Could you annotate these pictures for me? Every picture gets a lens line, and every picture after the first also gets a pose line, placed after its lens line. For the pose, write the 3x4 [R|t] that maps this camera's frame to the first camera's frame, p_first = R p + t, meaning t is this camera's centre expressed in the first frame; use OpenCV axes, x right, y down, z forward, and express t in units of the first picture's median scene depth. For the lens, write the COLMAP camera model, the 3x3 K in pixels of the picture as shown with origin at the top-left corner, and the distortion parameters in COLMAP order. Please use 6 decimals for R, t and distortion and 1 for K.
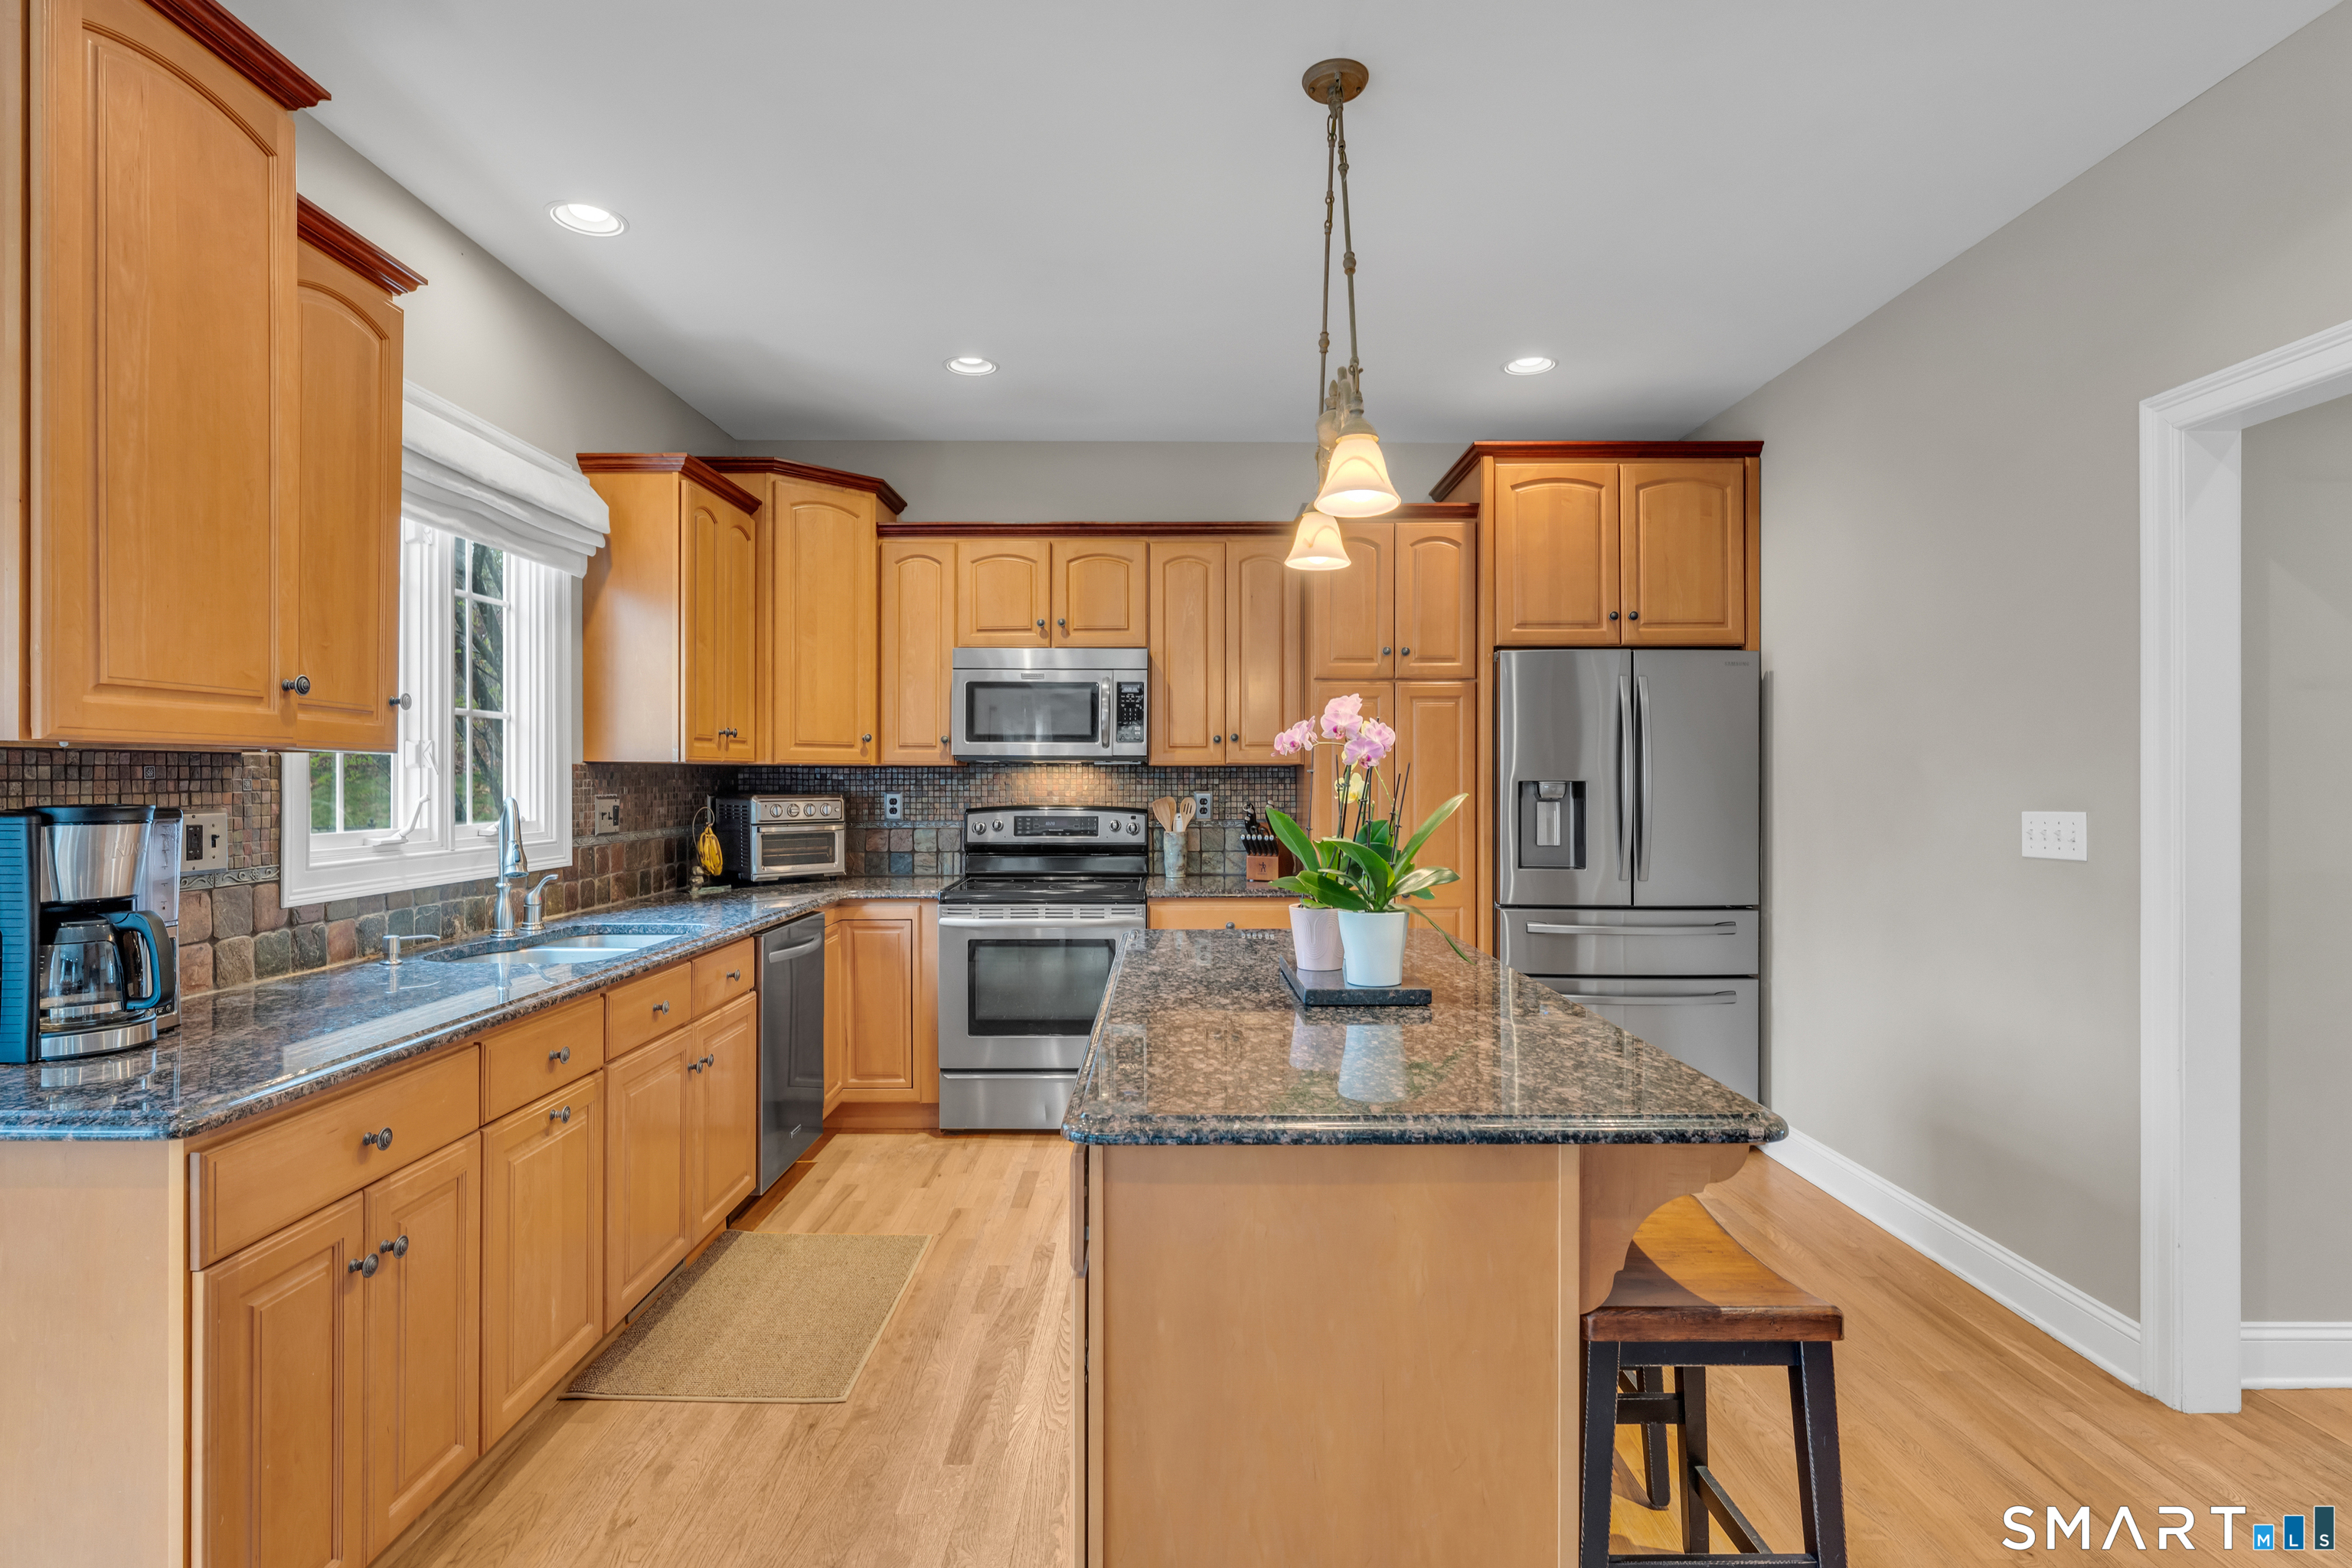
lens RADIAL K [[1195.4, 0, 1176.4], [0, 1195.4, 781.6], [0, 0, 1]] dist [-0.005195, 0.002390]
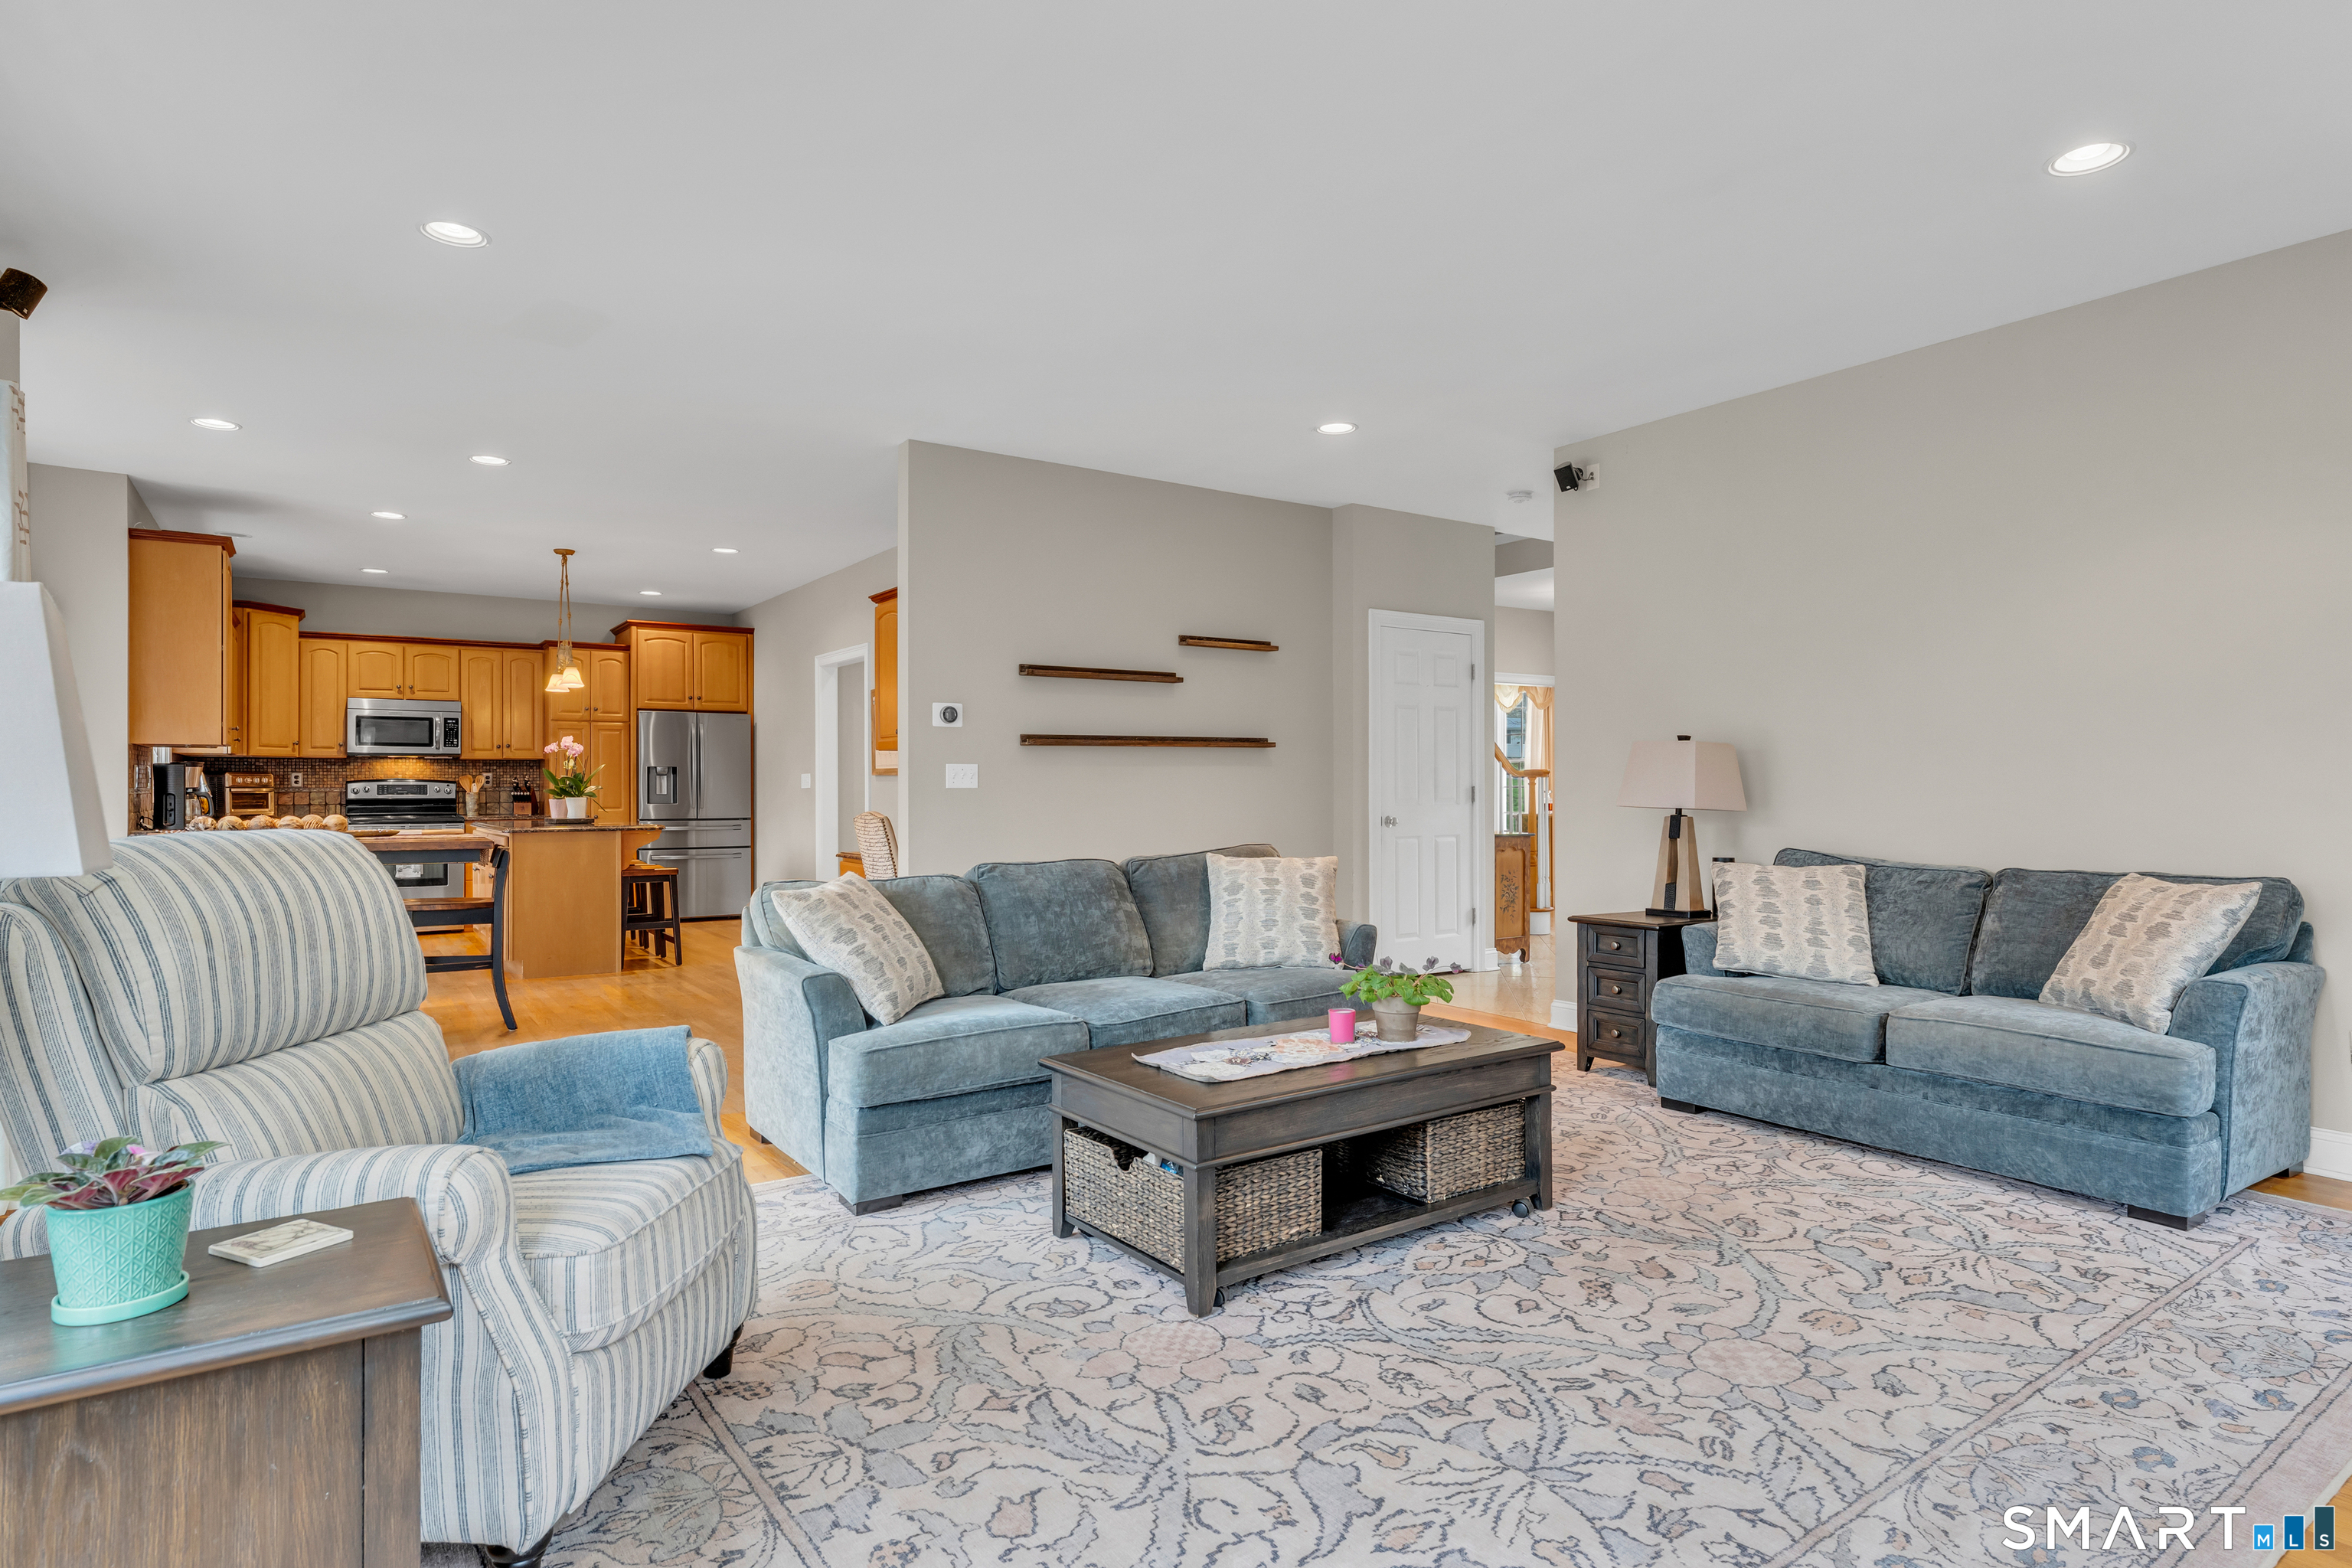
lens RADIAL K [[1249.2, 0, 1180.0], [0, 1249.2, 786.9], [0, 0, 1]] dist [-0.002221, 0.000403]
pose [[0.824926, -0.002144, 0.565236, -0.234891], [0.003945, 0.999990, -0.001964, 0.047804], [-0.565227, 0.003850, 0.824927, -1.593958]]
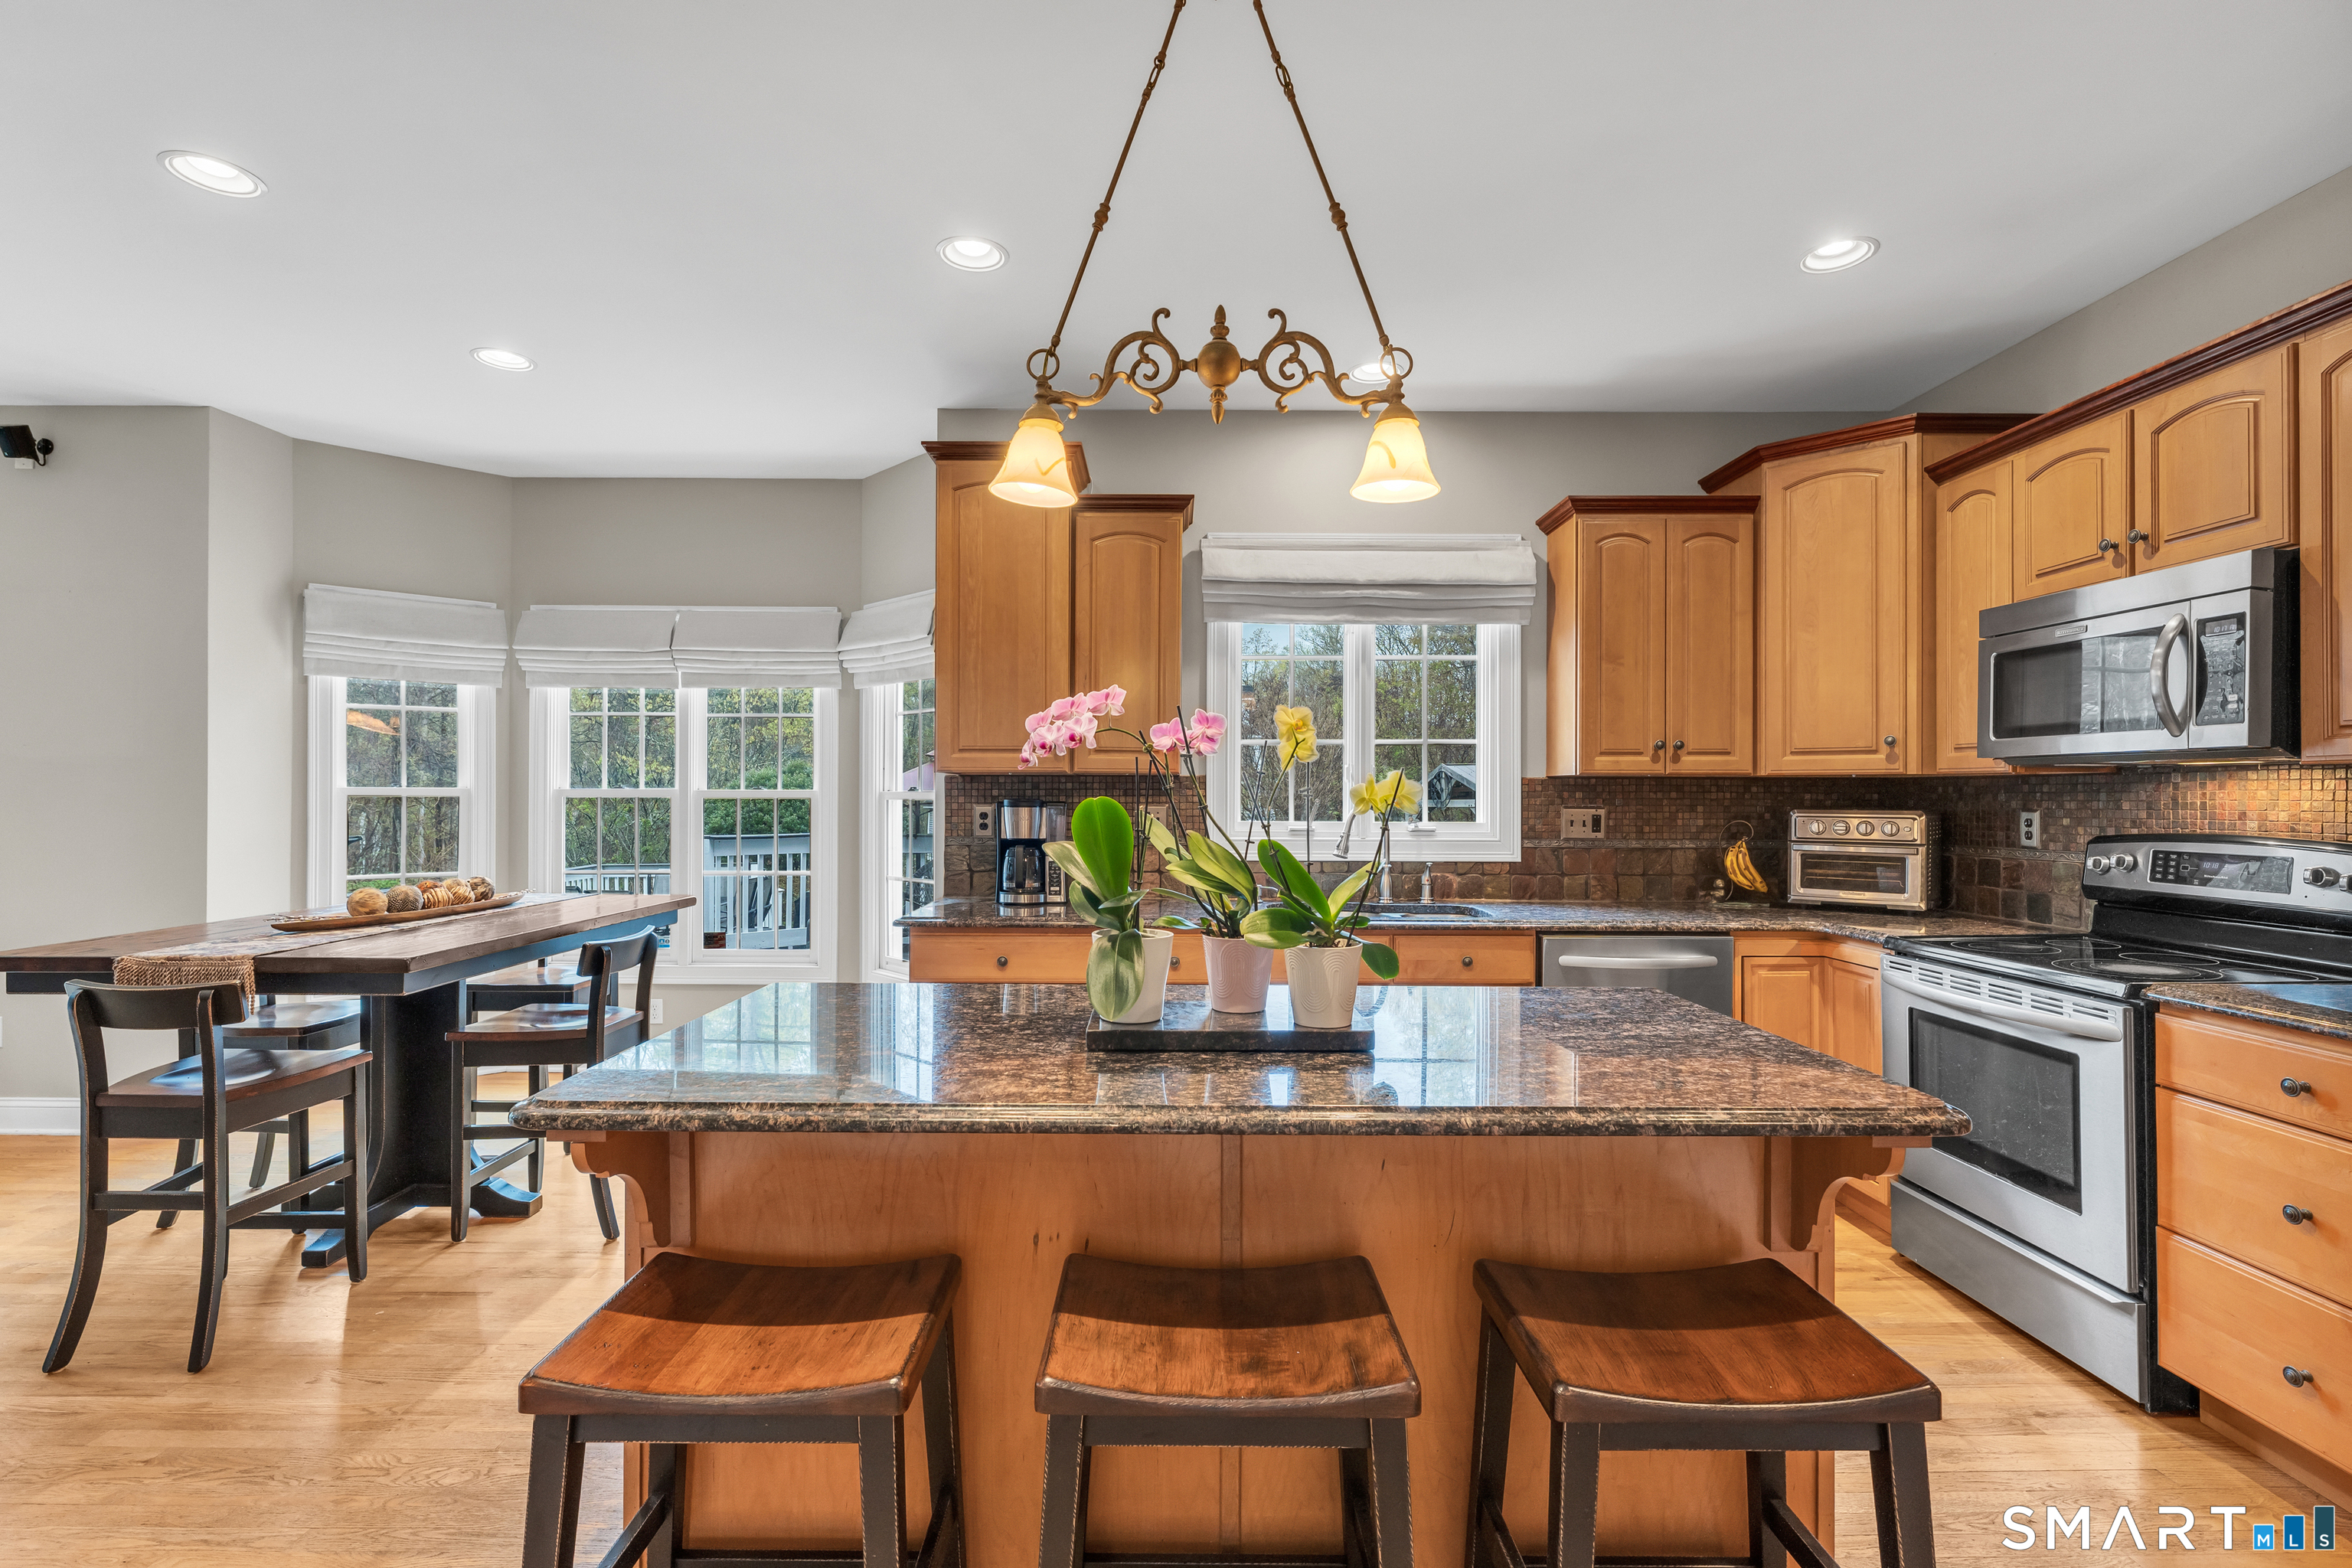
lens RADIAL K [[1054.7, 0, 1169.6], [0, 1054.7, 791.6], [0, 0, 1]] dist [-0.001639, -0.000427]
pose [[-0.004864, -0.004328, -0.999979, 0.490343], [-0.007344, 0.999964, -0.004292, 0.004839], [0.999961, 0.007323, -0.004896, 0.548220]]
